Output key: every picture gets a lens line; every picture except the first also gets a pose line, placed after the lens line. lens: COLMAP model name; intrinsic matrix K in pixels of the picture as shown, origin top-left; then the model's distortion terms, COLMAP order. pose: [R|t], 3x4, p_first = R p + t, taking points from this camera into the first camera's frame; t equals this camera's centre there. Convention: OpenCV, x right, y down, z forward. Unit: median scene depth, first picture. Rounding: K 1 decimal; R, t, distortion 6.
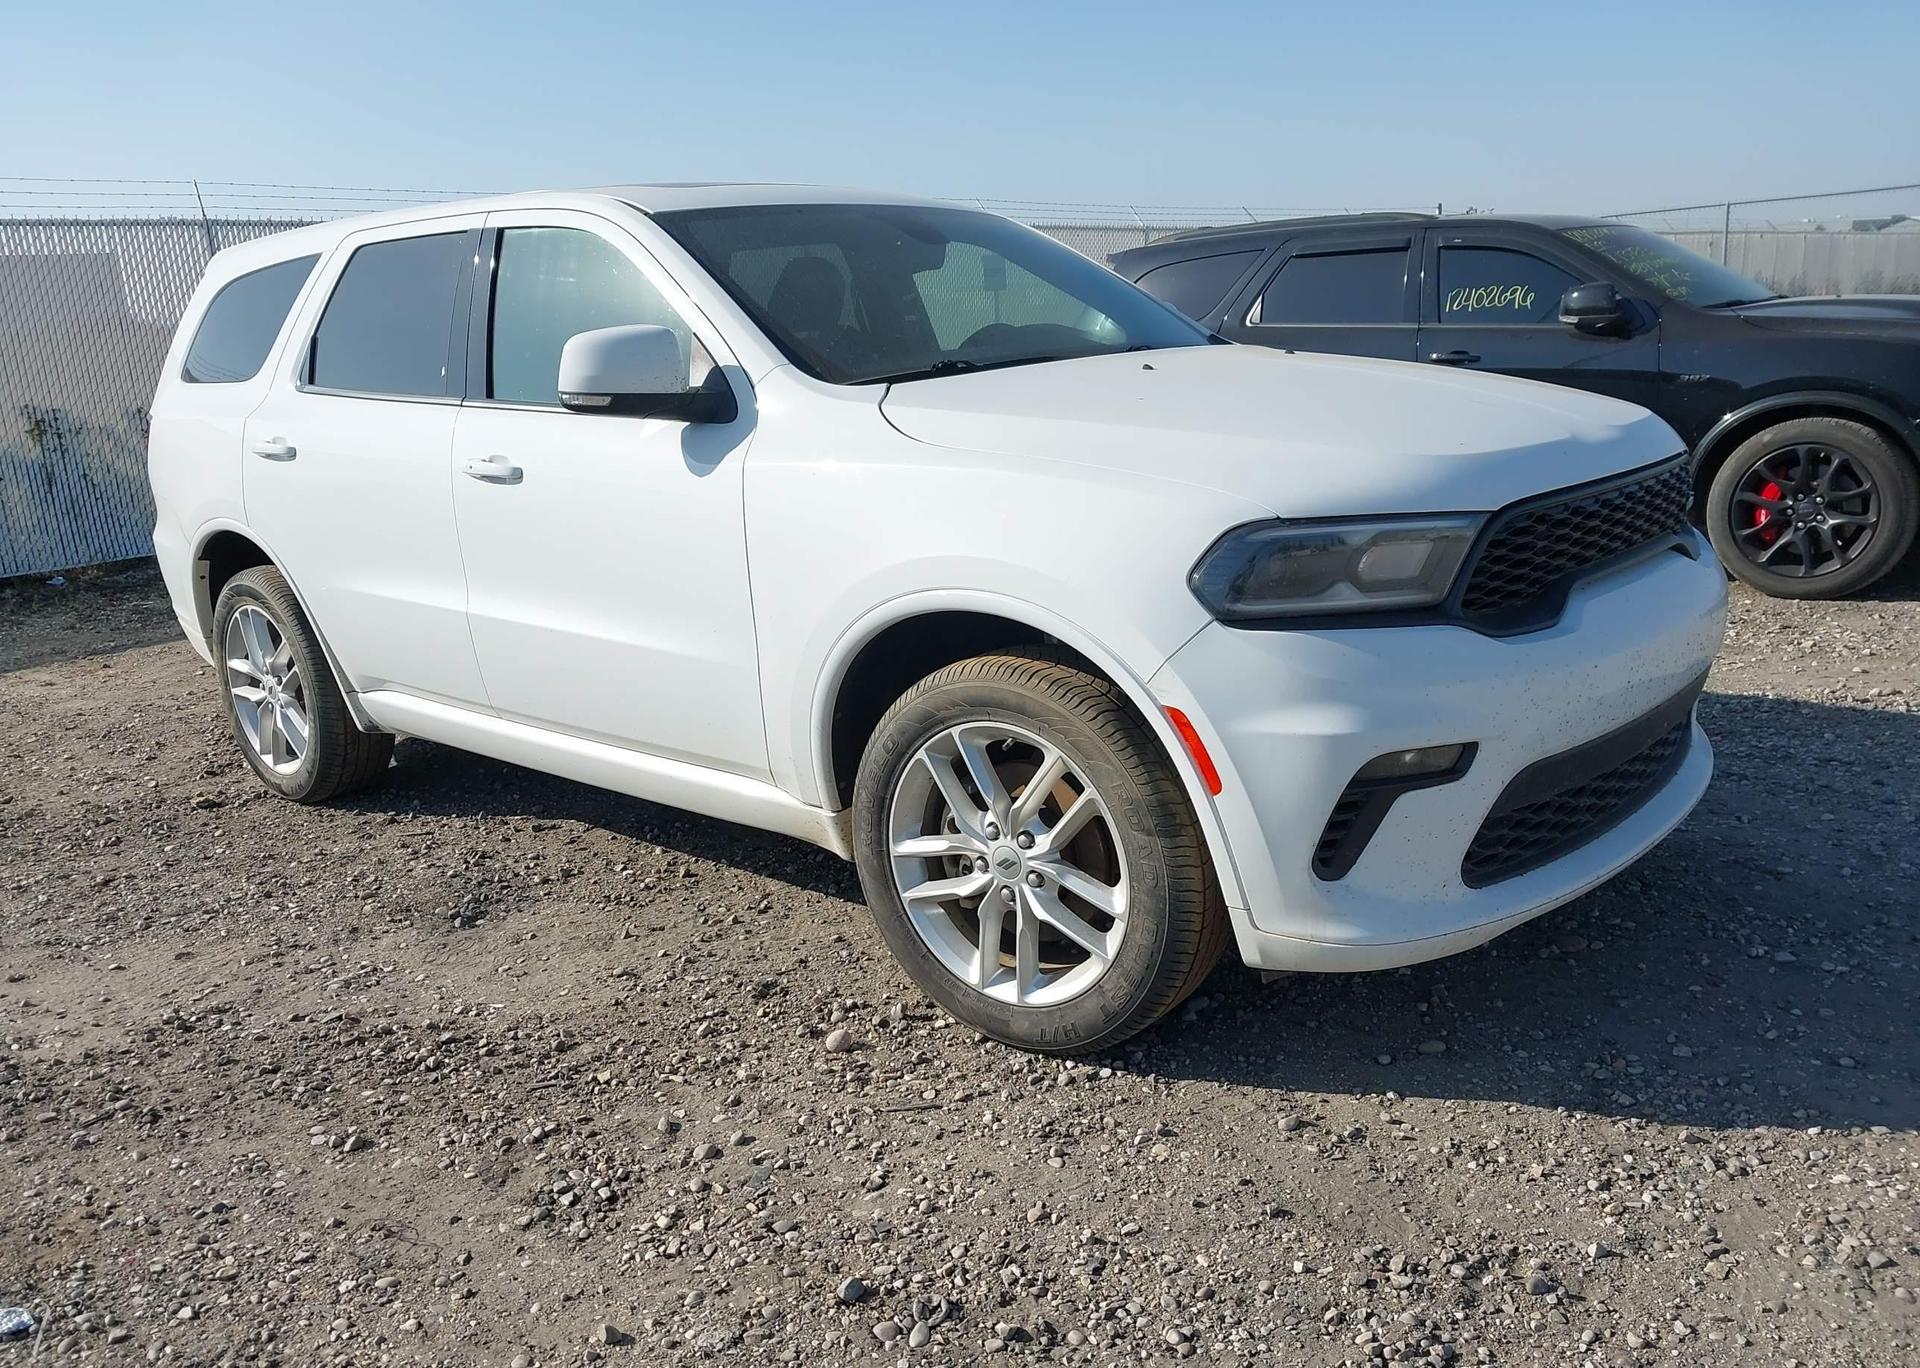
lens RADIAL K [[1487.5, 0, 966.6], [0, 1487.5, 804.7], [0, 0, 1]] dist [0.068437, -0.119170]
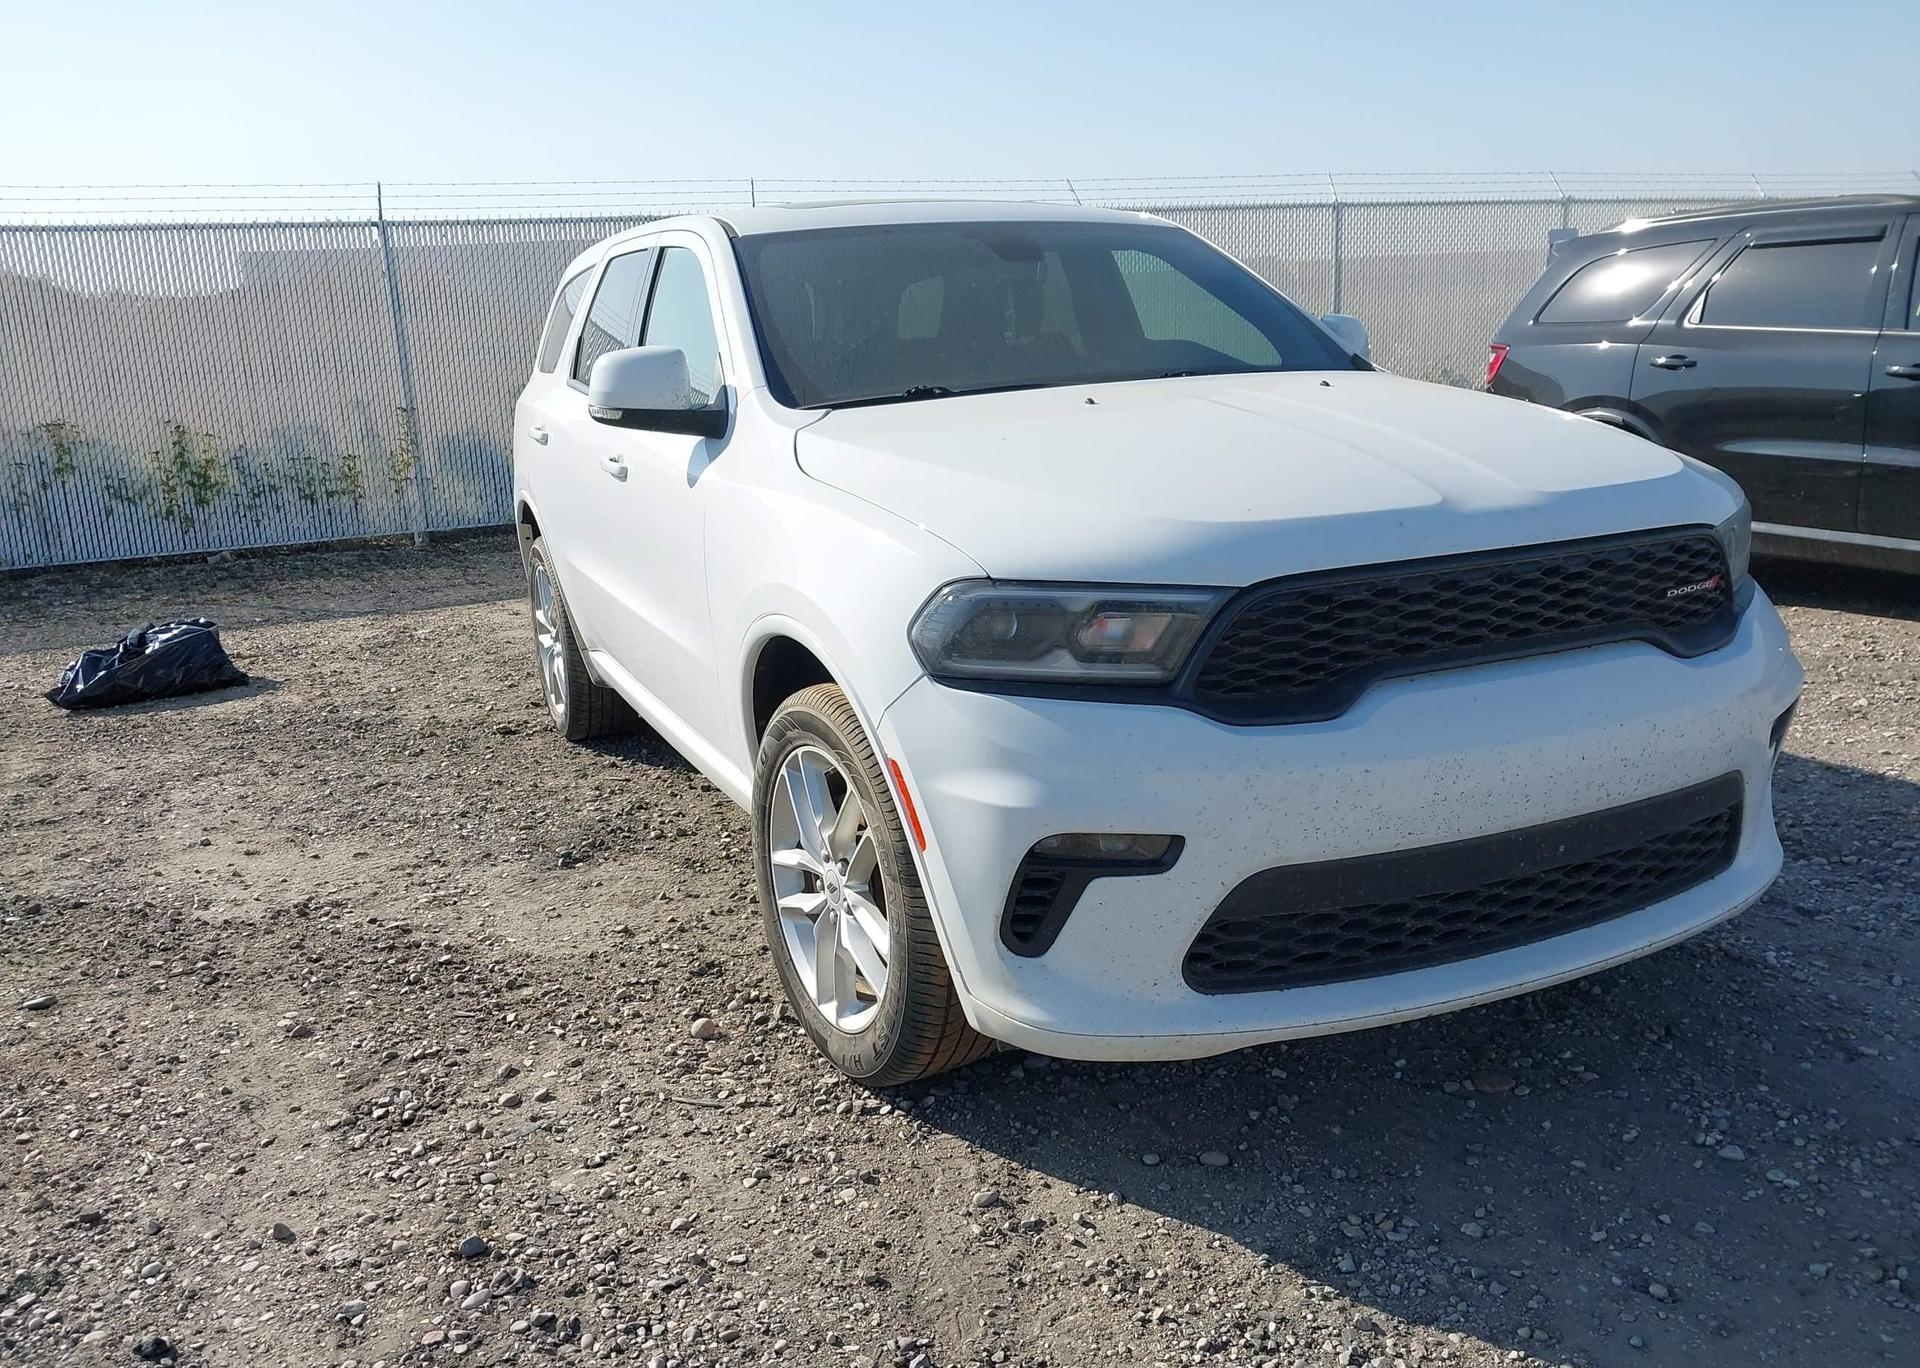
lens RADIAL K [[1517.3, 0, 997.9], [0, 1517.3, 793.8], [0, 0, 1]] dist [0.079706, -0.106952]
pose [[0.911370, 0.136796, -0.388190, 0.564650], [-0.133700, 0.990399, 0.035118, -0.080926], [0.389267, 0.019896, 0.920910, 0.090572]]
